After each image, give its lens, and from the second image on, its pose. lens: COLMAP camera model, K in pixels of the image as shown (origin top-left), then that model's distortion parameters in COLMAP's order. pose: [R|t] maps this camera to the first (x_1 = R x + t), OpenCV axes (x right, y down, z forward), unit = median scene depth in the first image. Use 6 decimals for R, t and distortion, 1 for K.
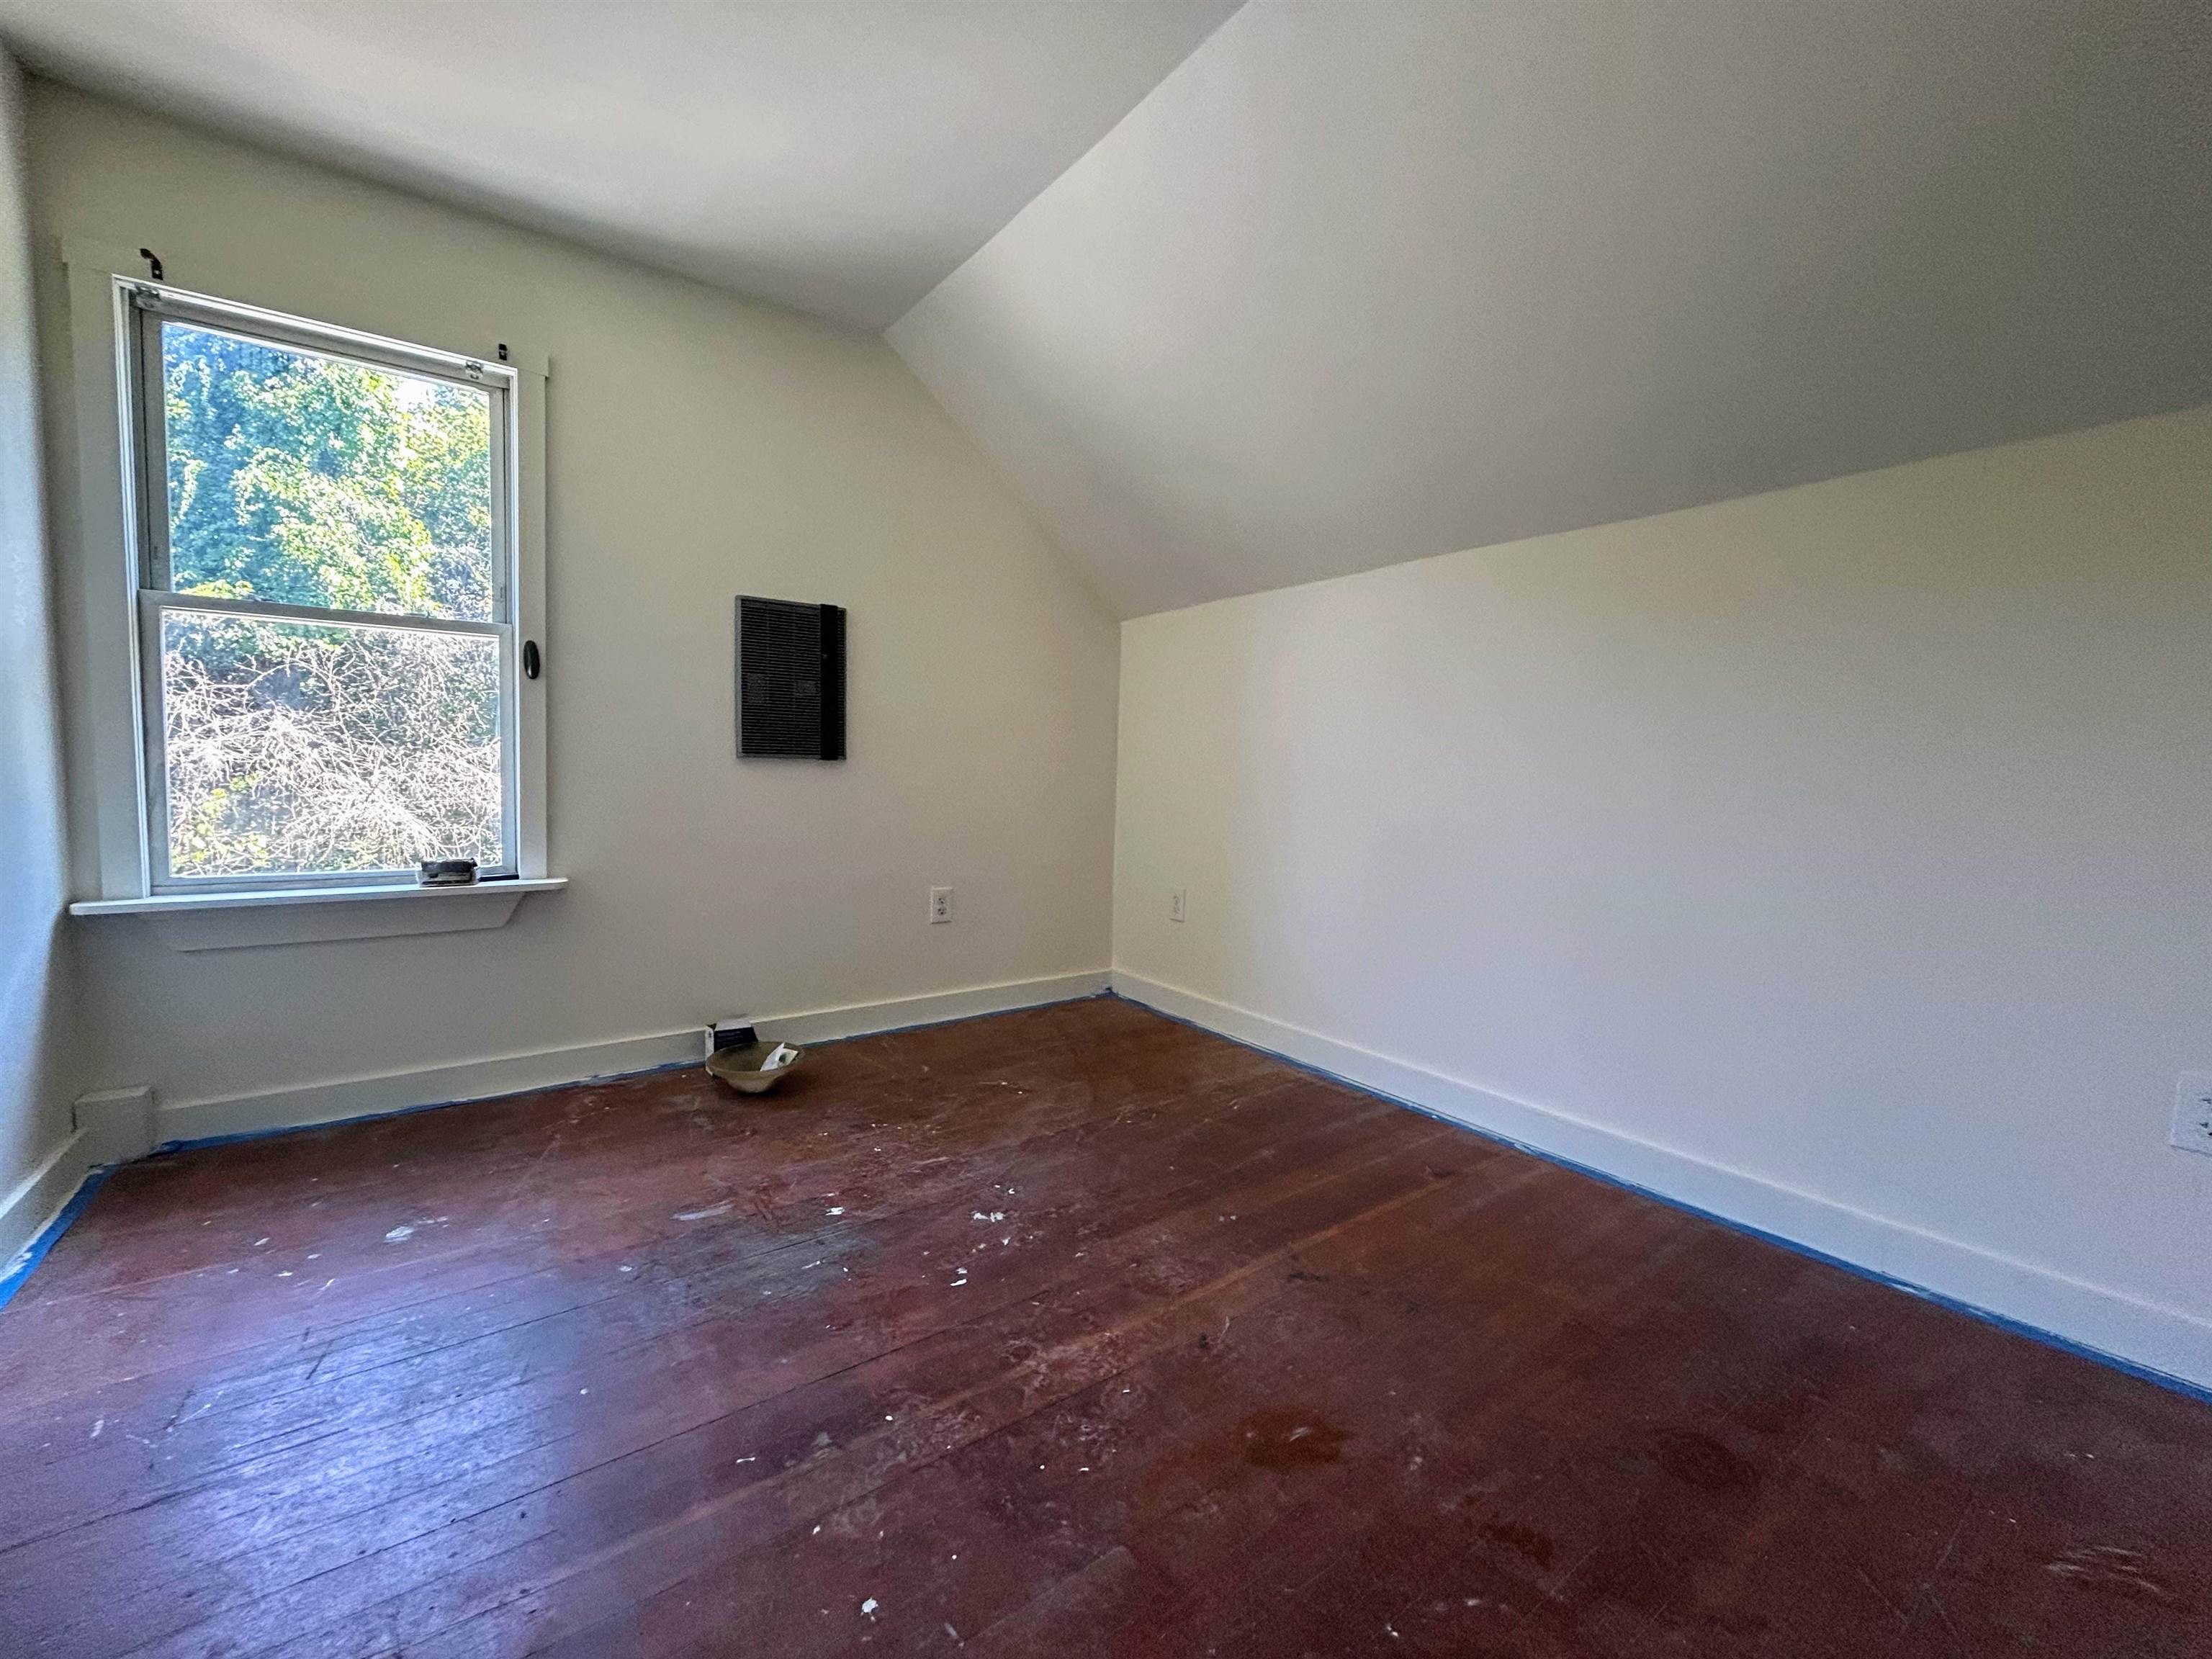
lens RADIAL K [[895.1, 0, 1104.6], [0, 895.1, 822.9], [0, 0, 1]] dist [-0.000597, -0.000339]
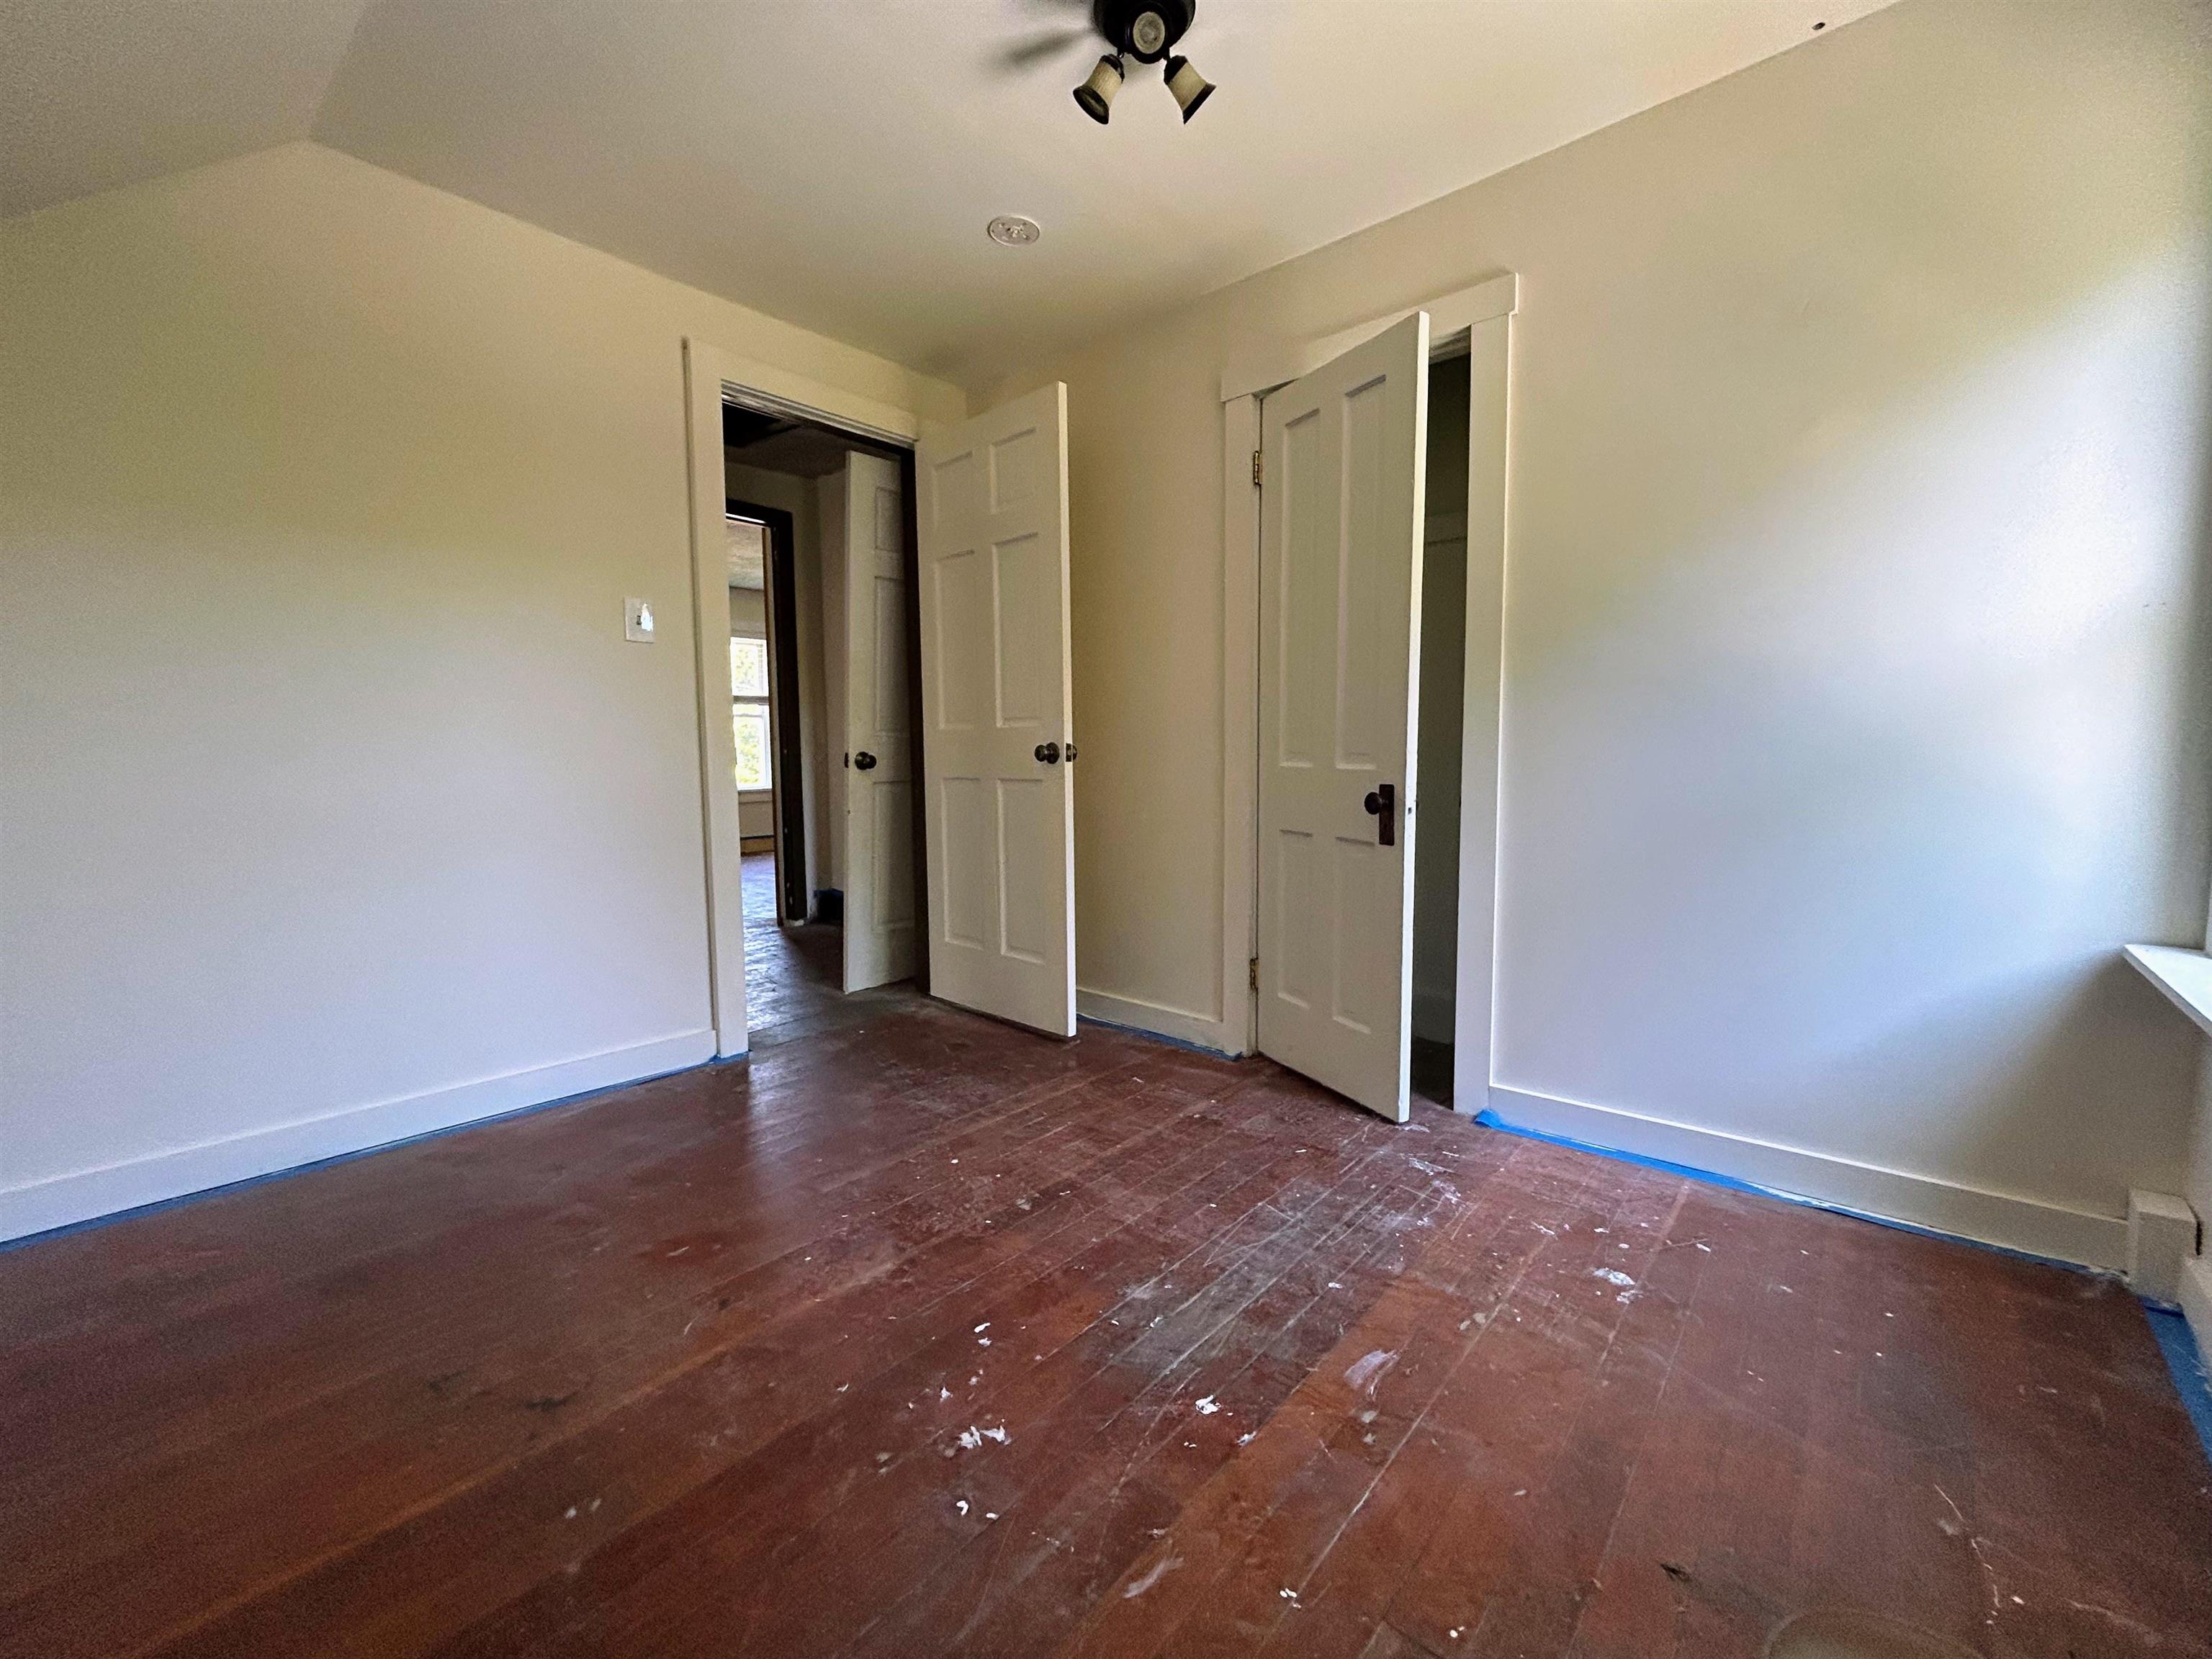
lens RADIAL K [[895.1, 0, 1104.6], [0, 895.1, 822.9], [0, 0, 1]] dist [-0.000597, -0.000339]
pose [[-0.971556, 0.008910, -0.236640, -0.070091], [-0.026166, 0.989134, 0.144672, -0.124143], [0.235358, 0.146749, -0.960766, 1.754916]]
